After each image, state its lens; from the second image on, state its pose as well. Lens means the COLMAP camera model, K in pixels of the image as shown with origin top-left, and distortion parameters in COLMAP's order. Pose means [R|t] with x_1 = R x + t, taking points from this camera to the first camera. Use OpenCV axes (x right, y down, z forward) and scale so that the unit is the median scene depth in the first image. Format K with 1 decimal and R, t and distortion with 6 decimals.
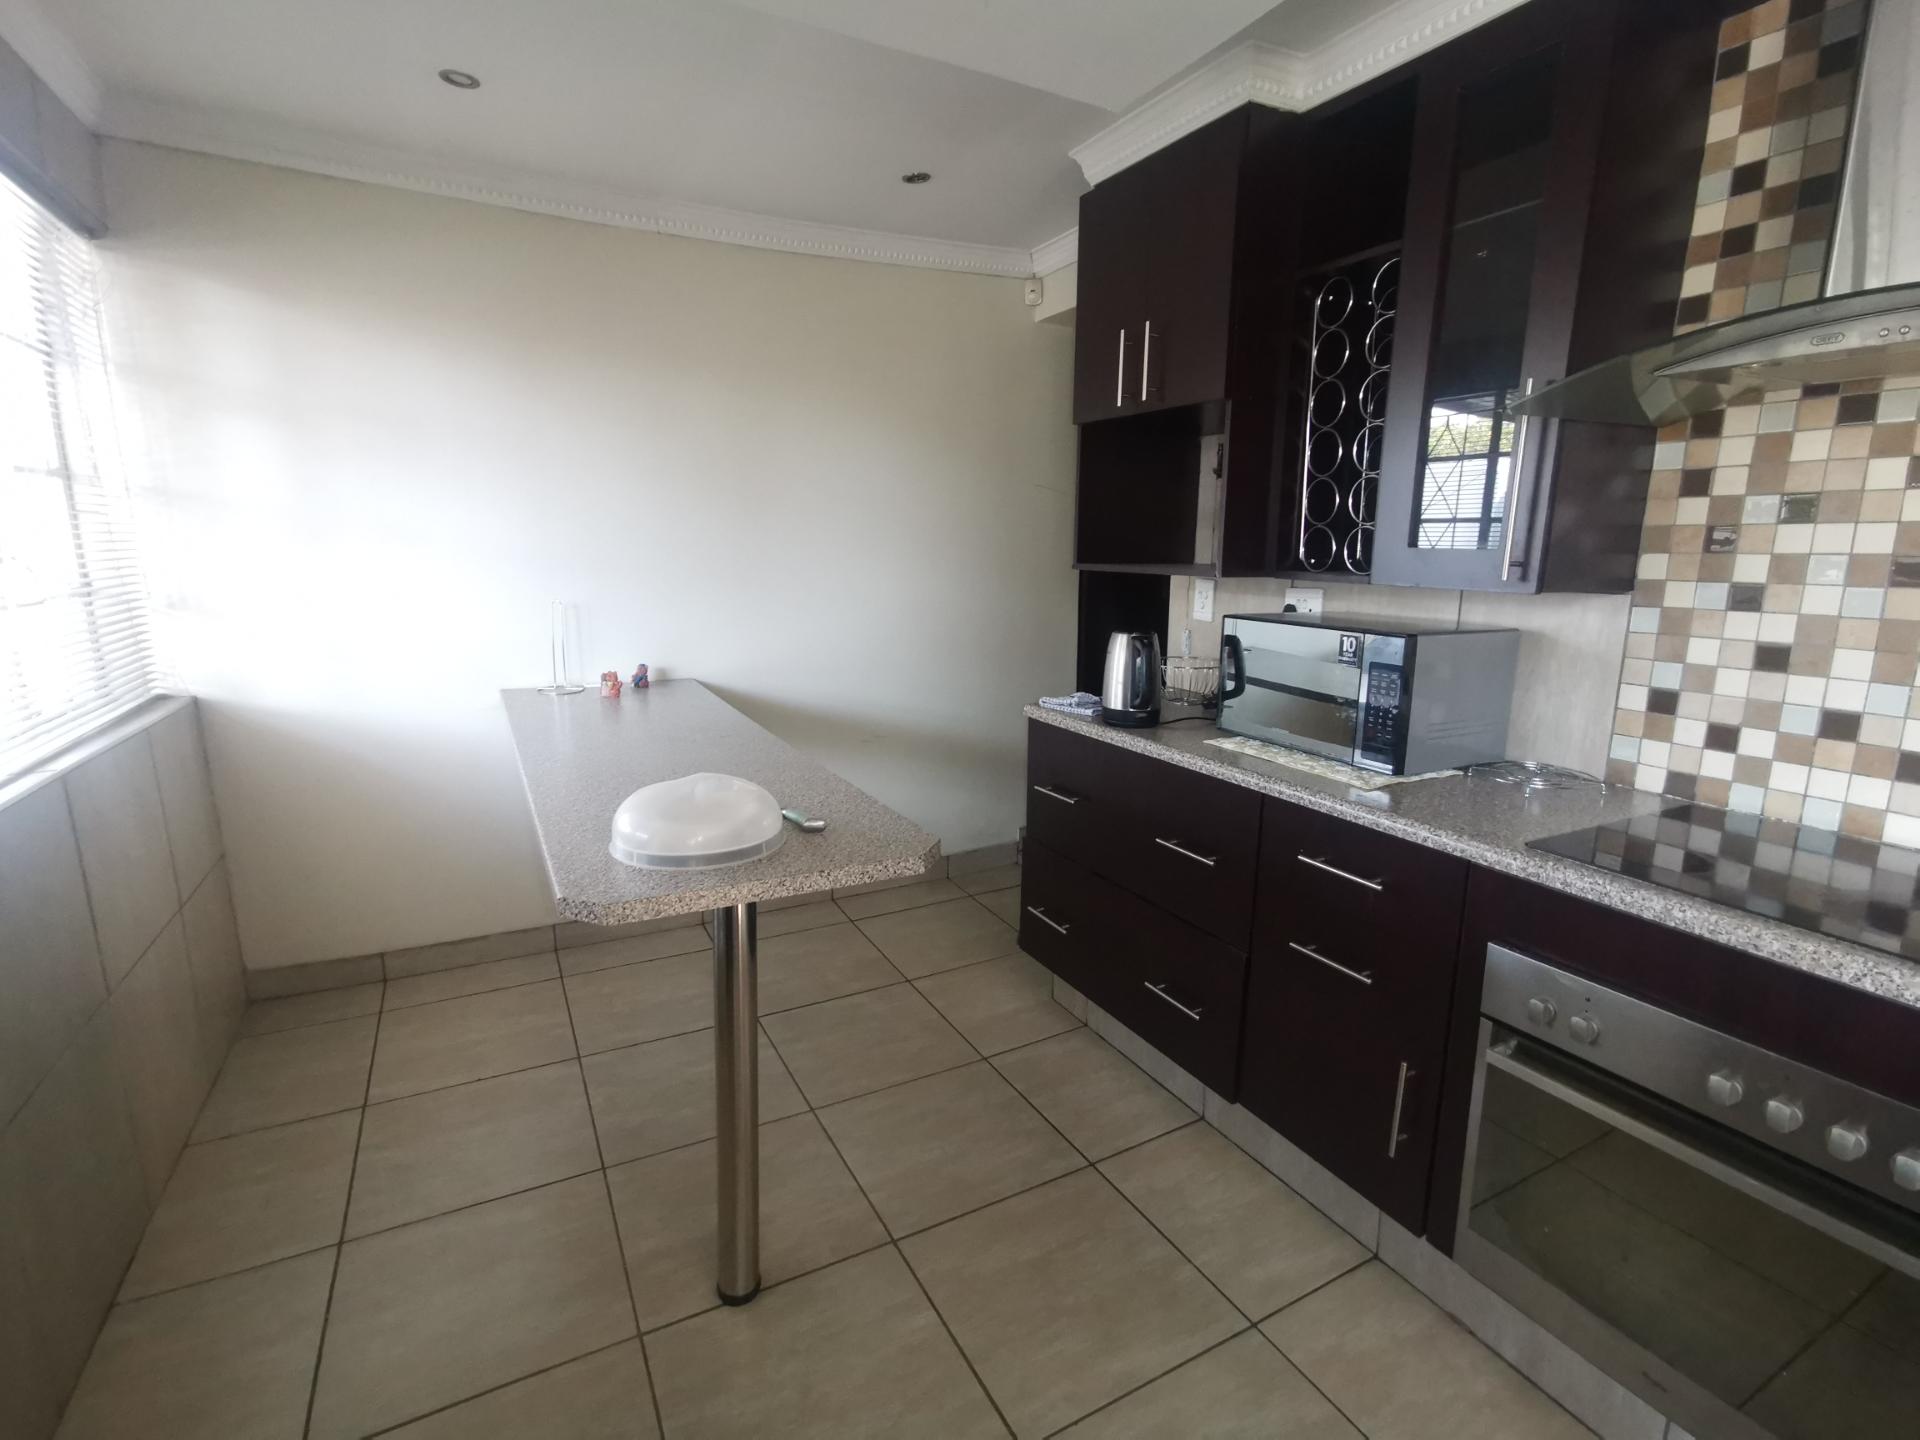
lens RADIAL K [[908.5, 0, 955.3], [0, 908.5, 715.8], [0, 0, 1]] dist [0.002159, 0.000191]
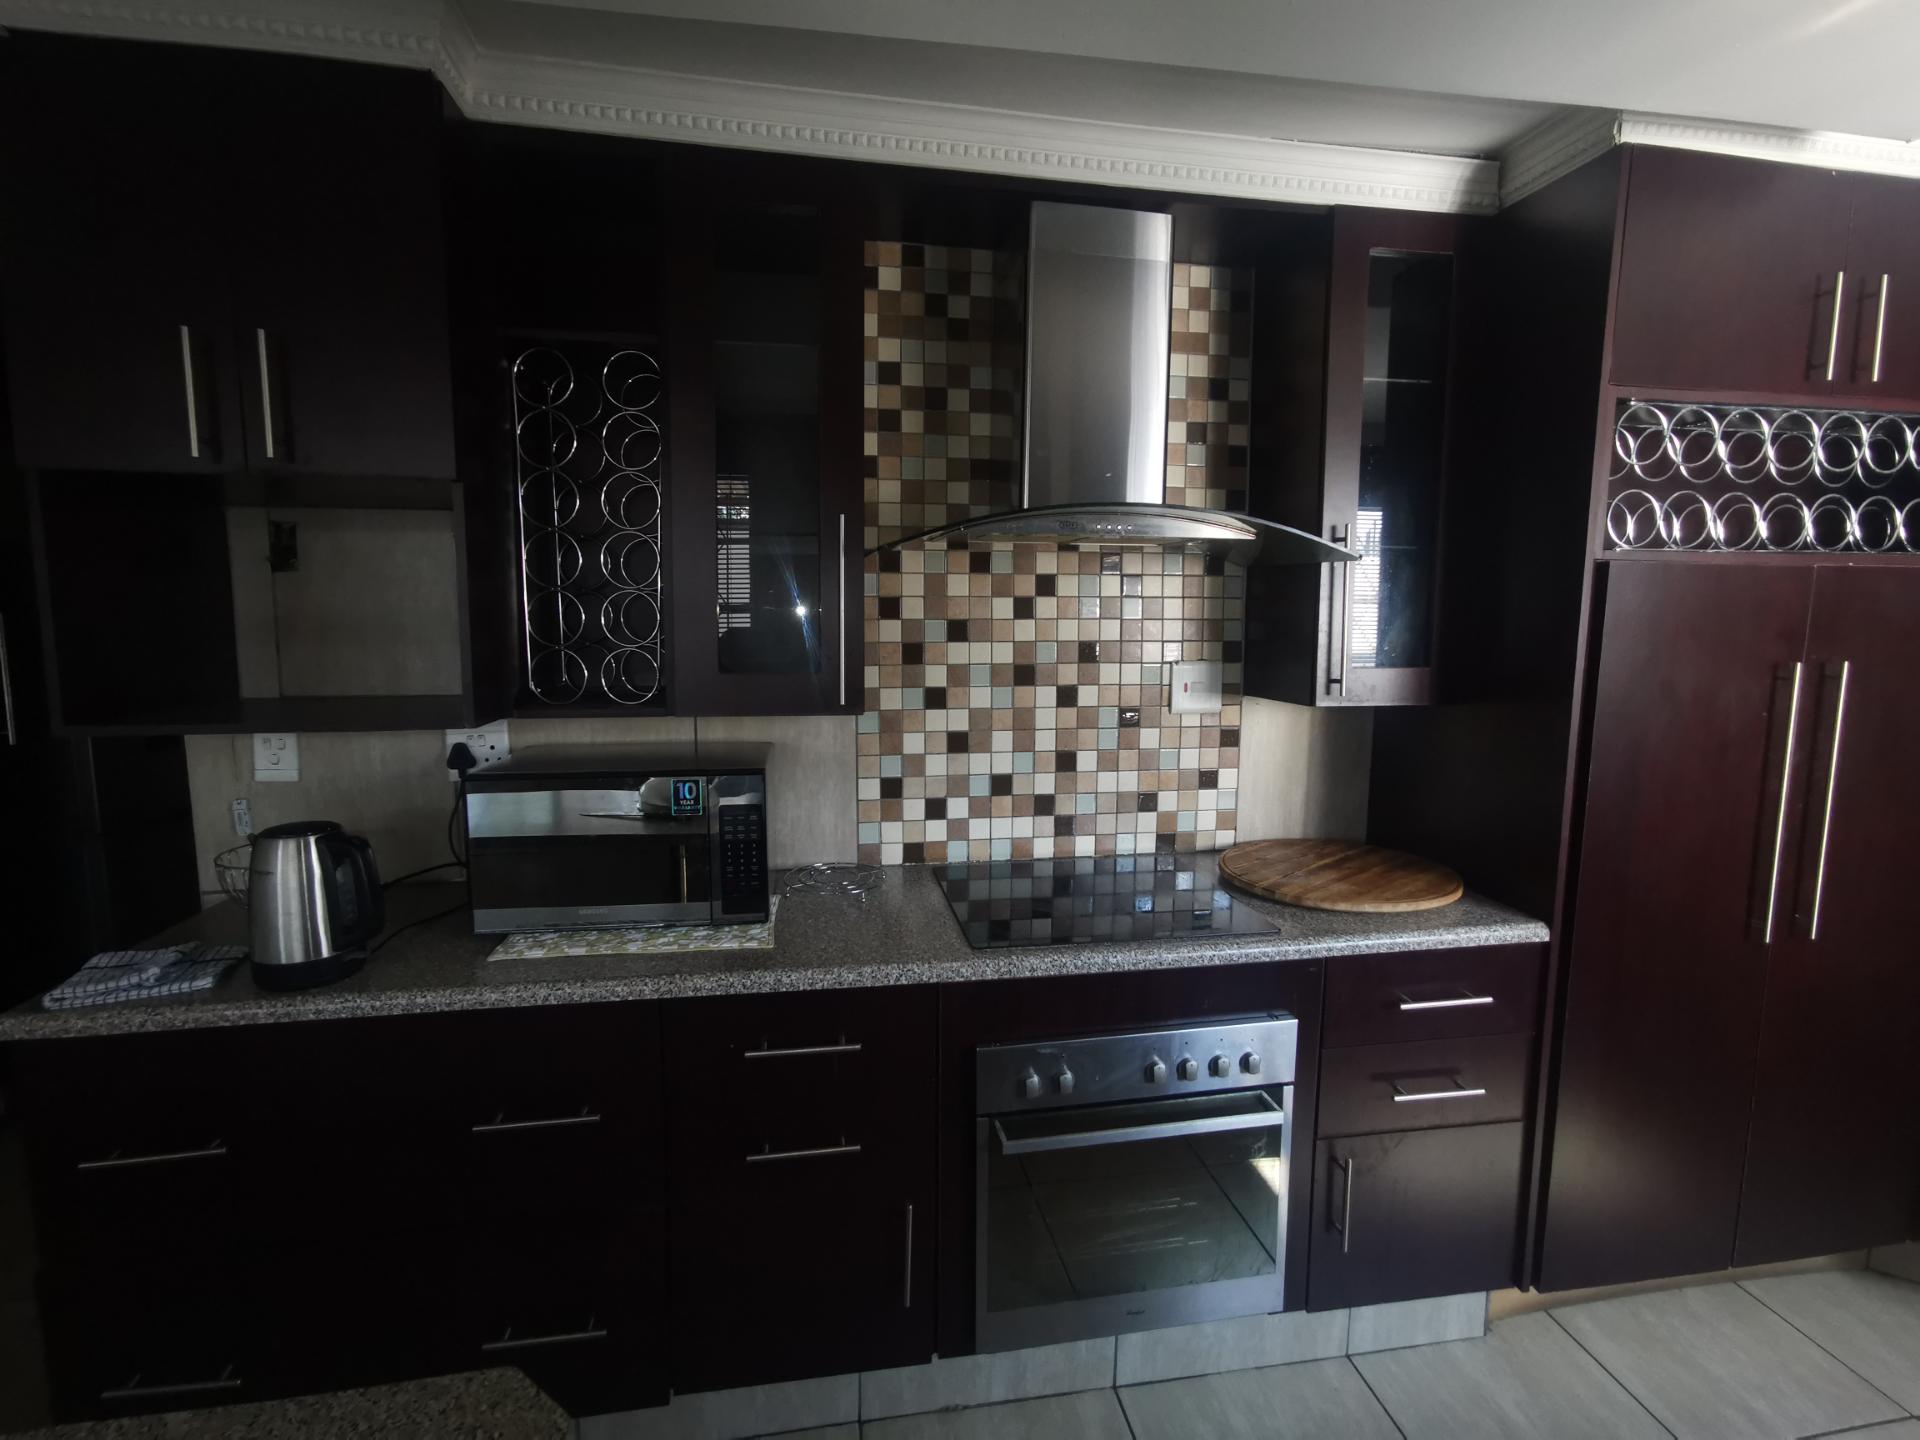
lens RADIAL K [[924.5, 0, 959.2], [0, 924.5, 715.2], [0, 0, 1]] dist [-0.041042, 0.037449]
pose [[0.300288, -0.117614, 0.946570, -0.327693], [0.175099, 0.982302, 0.066505, -0.175406], [-0.937639, 0.145772, 0.315568, 0.527551]]
